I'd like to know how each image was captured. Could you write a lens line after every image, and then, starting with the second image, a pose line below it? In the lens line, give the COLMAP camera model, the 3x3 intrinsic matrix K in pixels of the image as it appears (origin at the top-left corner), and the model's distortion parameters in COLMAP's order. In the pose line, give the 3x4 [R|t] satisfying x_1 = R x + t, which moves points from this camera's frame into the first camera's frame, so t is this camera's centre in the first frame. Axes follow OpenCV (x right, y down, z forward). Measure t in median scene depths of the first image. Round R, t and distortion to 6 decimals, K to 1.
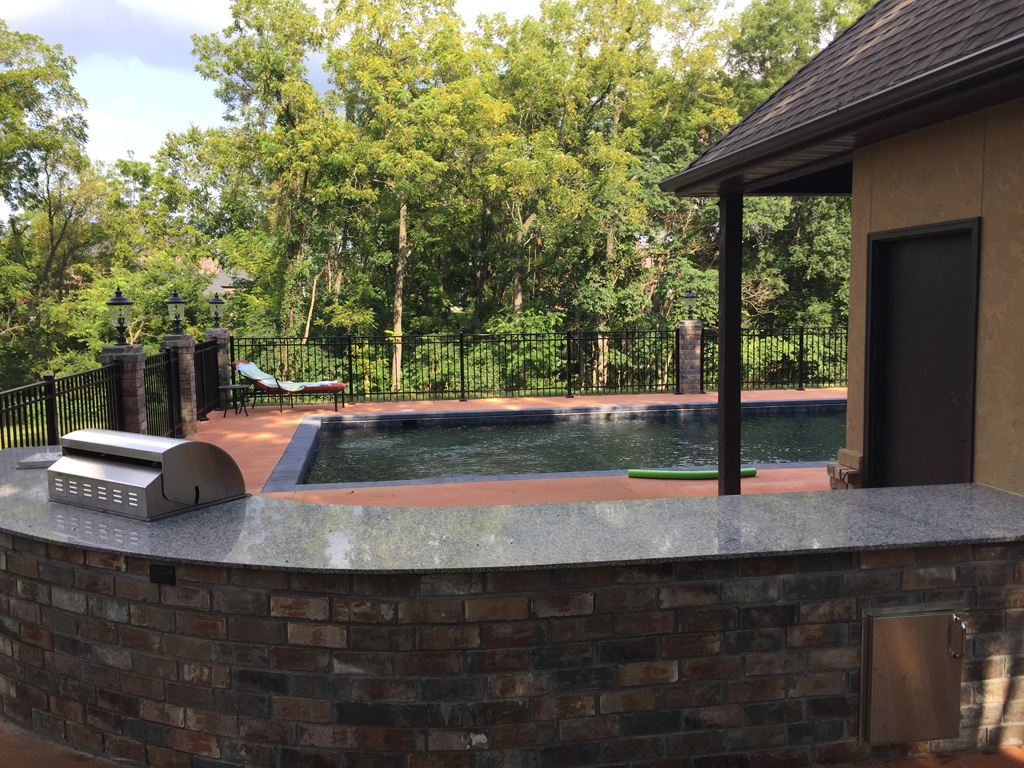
lens RADIAL K [[871.4, 0, 513.1], [0, 871.4, 385.6], [0, 0, 1]] dist [0.029378, -0.003275]
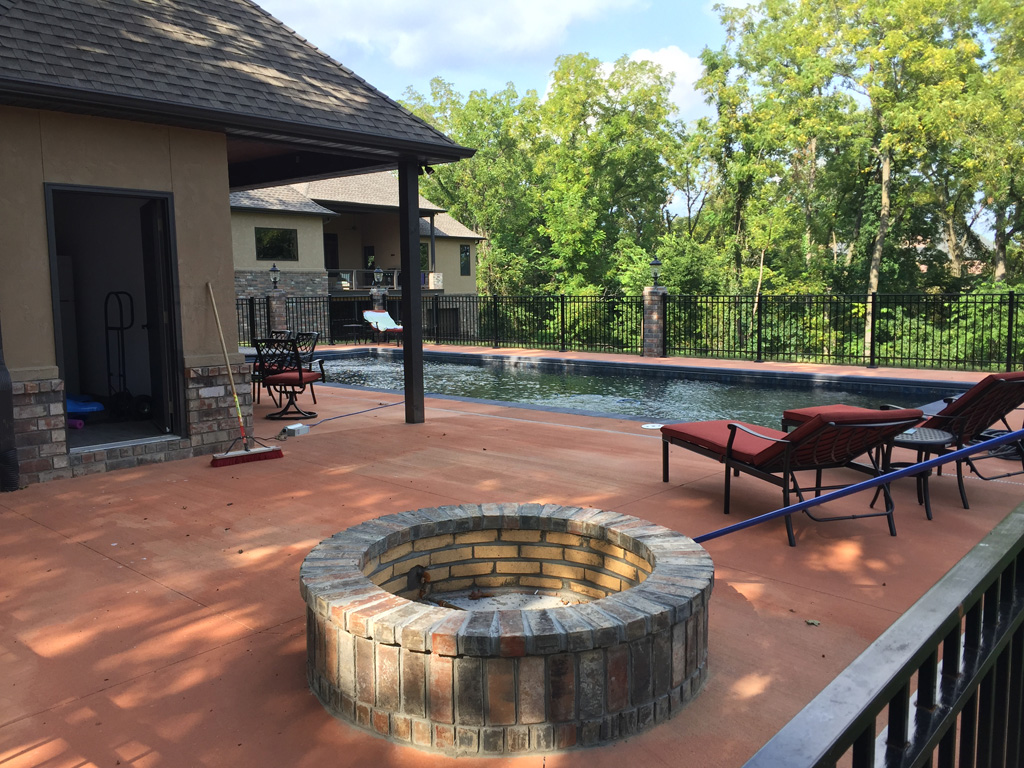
lens RADIAL K [[871.4, 0, 507.9], [0, 871.4, 385.4], [0, 0, 1]] dist [0.029378, -0.003275]
pose [[0.637334, 0.092012, -0.765075, 1.033321], [-0.071035, 0.995633, 0.060566, -0.008474], [0.767307, 0.015746, 0.641087, 0.207838]]
